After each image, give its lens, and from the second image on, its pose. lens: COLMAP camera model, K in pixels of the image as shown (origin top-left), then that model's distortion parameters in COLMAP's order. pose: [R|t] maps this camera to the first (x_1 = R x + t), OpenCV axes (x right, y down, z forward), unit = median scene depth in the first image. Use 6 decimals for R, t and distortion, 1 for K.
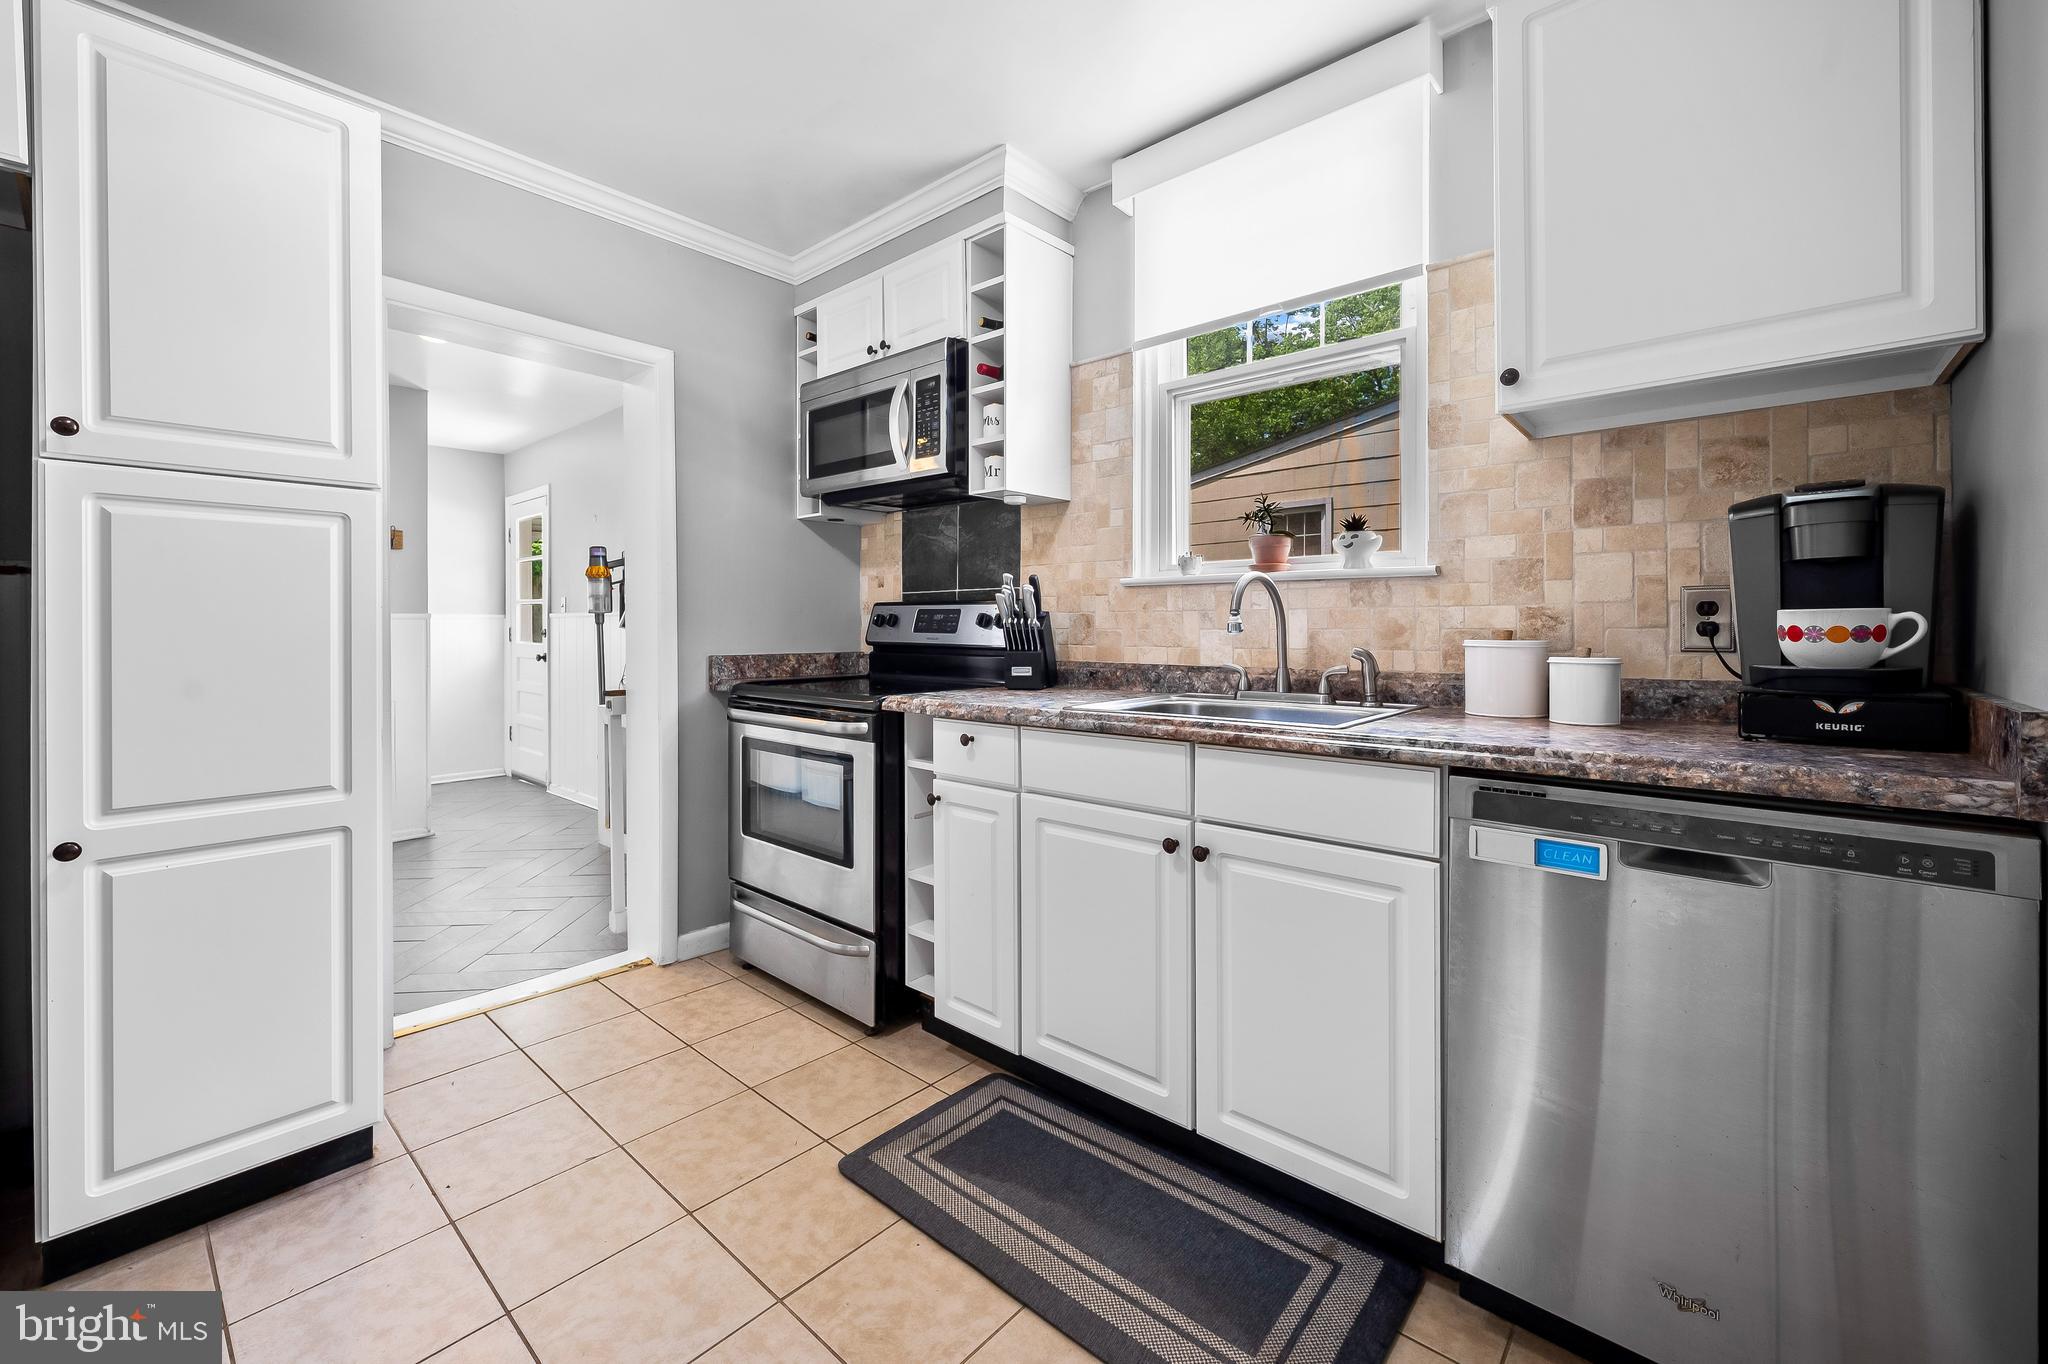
lens RADIAL K [[834.5, 0, 1022.6], [0, 834.5, 618.7], [0, 0, 1]] dist [-0.002321, -0.000253]
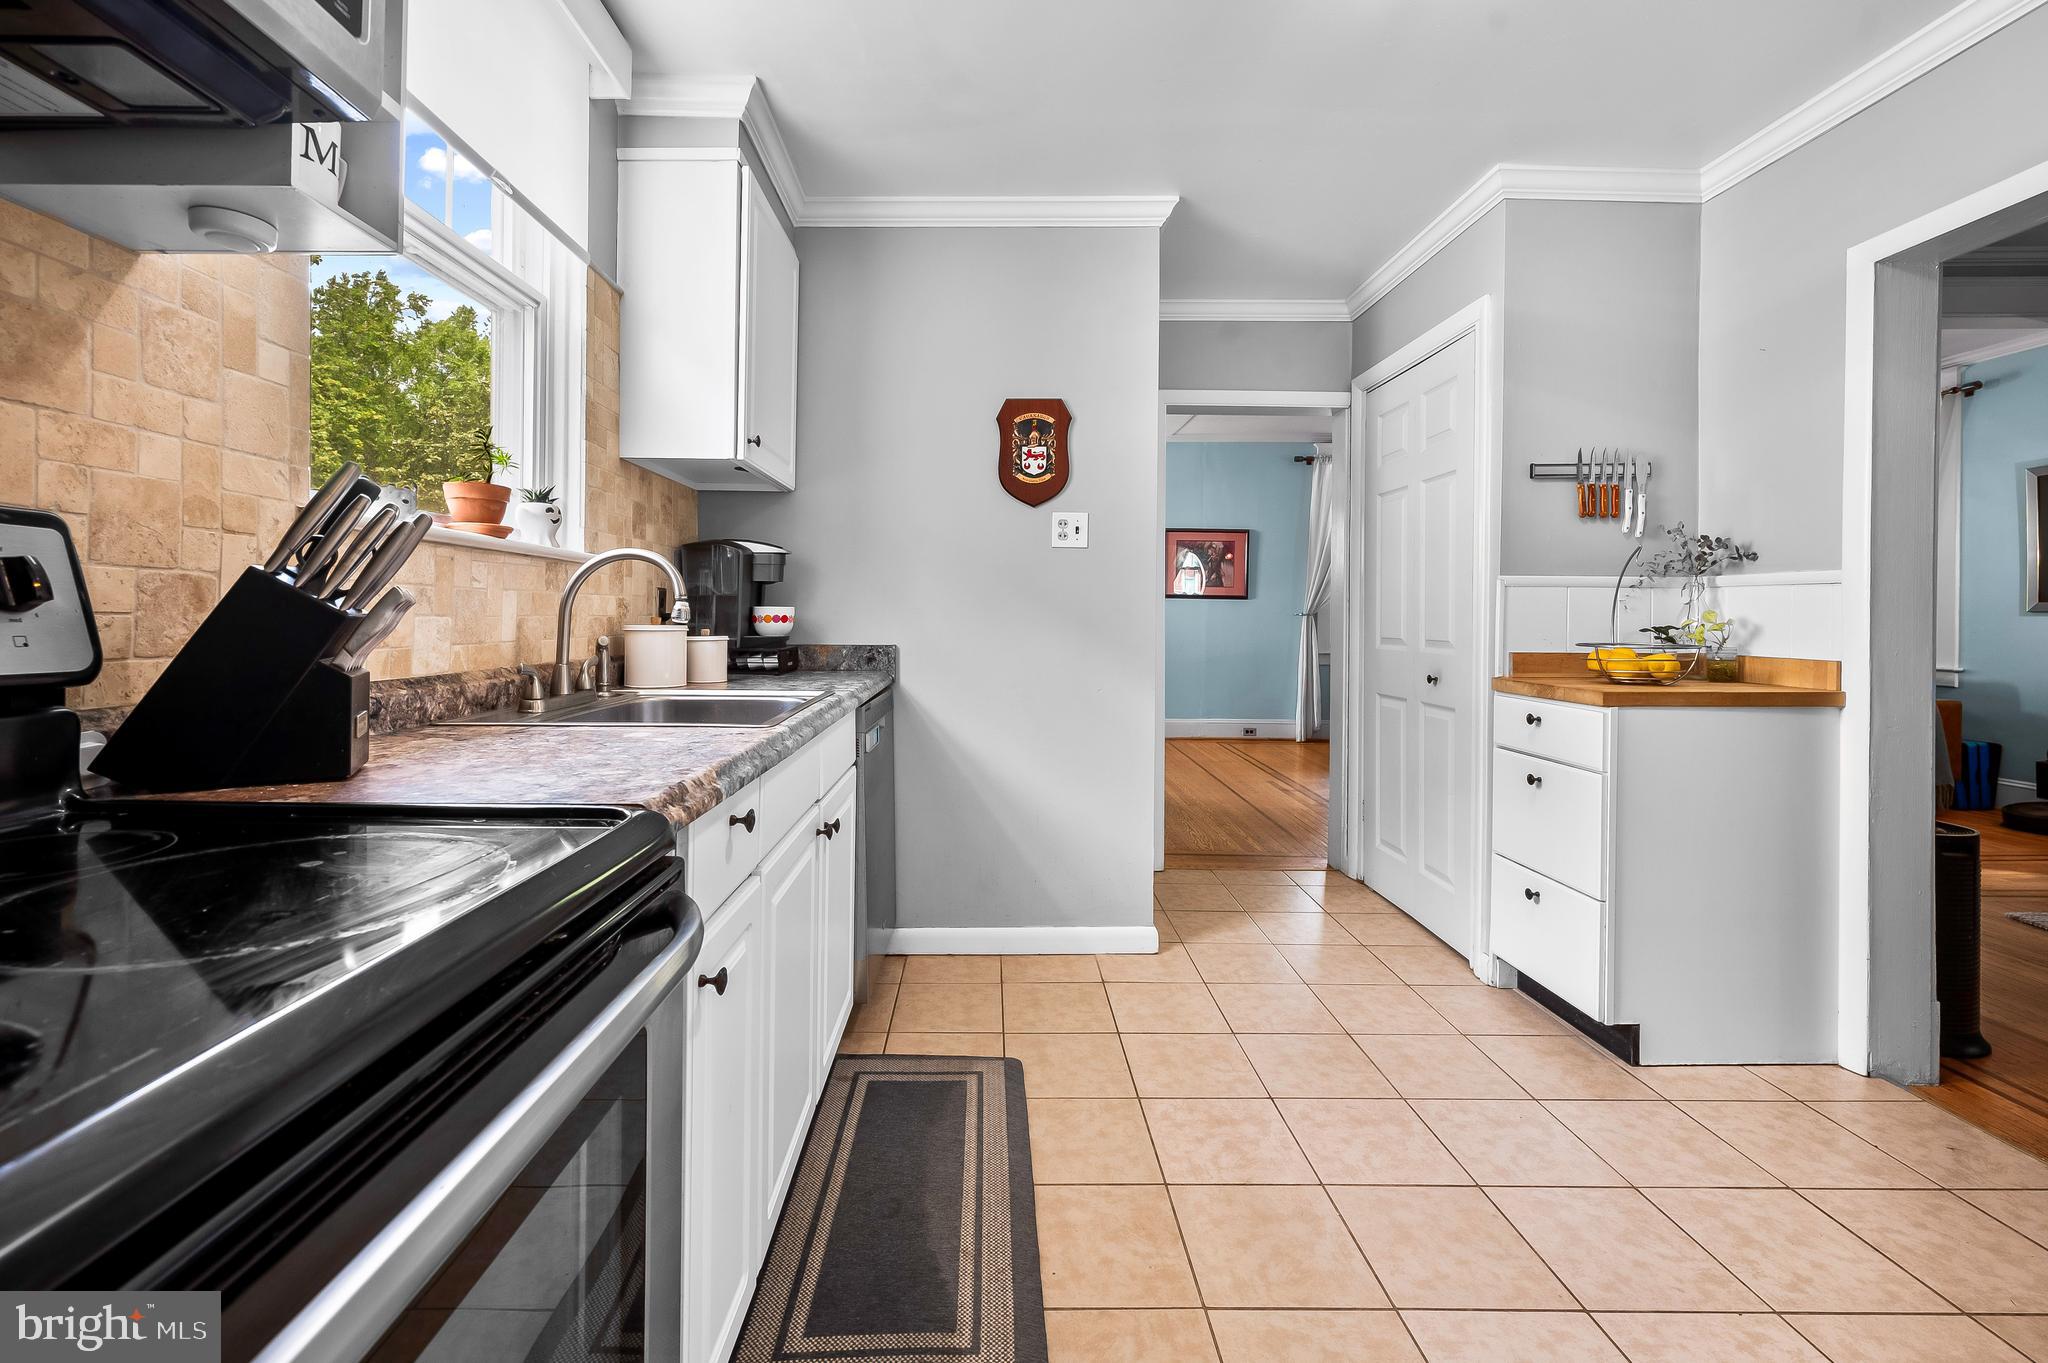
lens RADIAL K [[862.8, 0, 987.7], [0, 862.8, 611.6], [0, 0, 1]] dist [-0.001990, -0.000258]
pose [[-0.661646, -0.001110, 0.749815, -0.750229], [-0.016705, 0.999773, -0.013260, 0.015844], [-0.749630, -0.021299, -0.661514, 1.597873]]
